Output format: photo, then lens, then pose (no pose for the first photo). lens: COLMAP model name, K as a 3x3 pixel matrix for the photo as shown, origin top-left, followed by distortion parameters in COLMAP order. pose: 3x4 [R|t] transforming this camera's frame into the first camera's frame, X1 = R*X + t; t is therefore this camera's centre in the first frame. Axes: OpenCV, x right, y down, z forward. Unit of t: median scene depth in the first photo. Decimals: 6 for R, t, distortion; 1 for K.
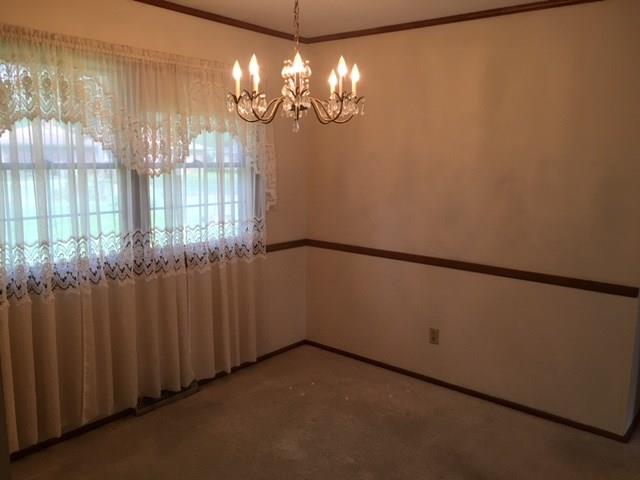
lens RADIAL K [[551.5, 0, 323.9], [0, 551.5, 237.1], [0, 0, 1]] dist [0.079523, -0.074092]
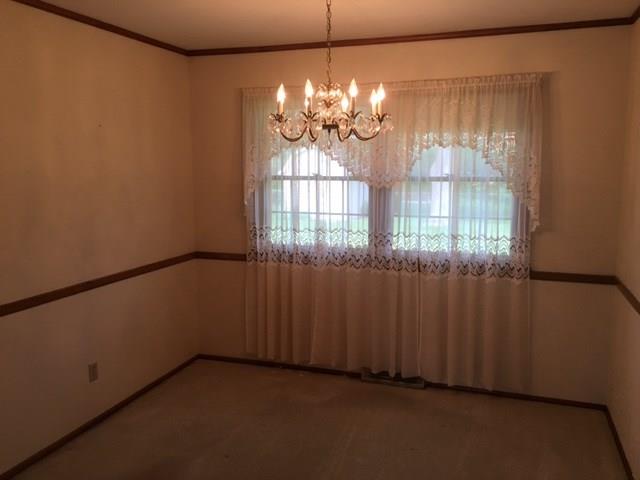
lens RADIAL K [[551.5, 0, 323.9], [0, 551.5, 237.1], [0, 0, 1]] dist [0.079523, -0.074092]
pose [[0.337462, 0.130032, -0.932315, 0.731221], [-0.126880, 0.987659, 0.091825, -0.094206], [0.932749, 0.087304, 0.349795, 0.466080]]
